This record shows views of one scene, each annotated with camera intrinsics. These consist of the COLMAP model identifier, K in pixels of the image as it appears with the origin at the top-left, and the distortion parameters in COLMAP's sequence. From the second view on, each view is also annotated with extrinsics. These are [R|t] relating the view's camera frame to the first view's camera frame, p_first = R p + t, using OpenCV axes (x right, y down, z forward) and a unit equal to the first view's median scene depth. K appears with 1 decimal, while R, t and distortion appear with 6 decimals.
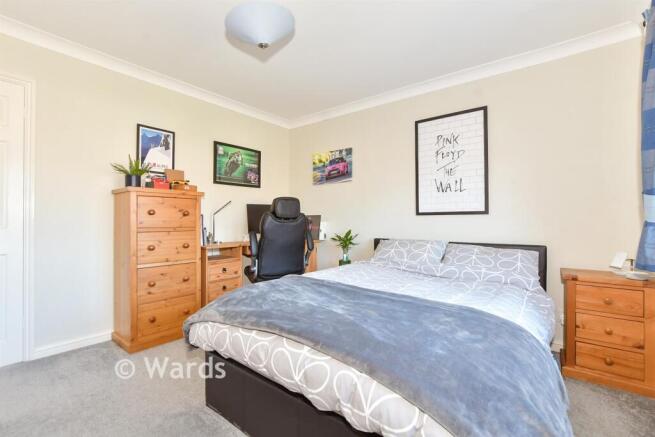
lens RADIAL K [[285.1, 0, 328.6], [0, 285.1, 217.1], [0, 0, 1]] dist [-0.002682, 0.000439]
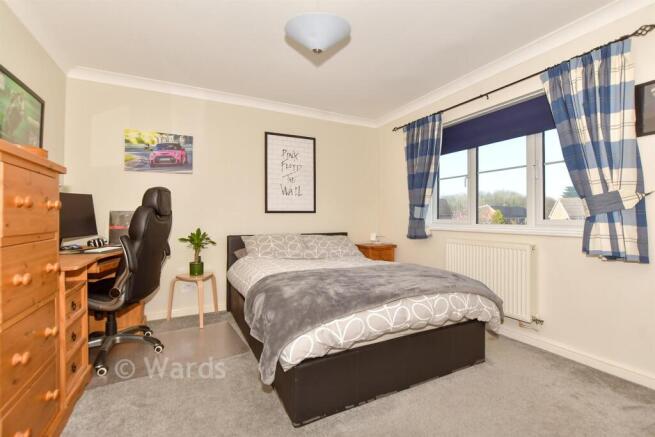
lens RADIAL K [[285.1, 0, 327.2], [0, 285.1, 216.7], [0, 0, 1]] dist [-0.002682, 0.000439]
pose [[0.446585, 0.001973, 0.894739, -0.529704], [-0.004417, 0.999990, 0.000000, 0.005962], [-0.894730, -0.003952, 0.446590, 0.222884]]
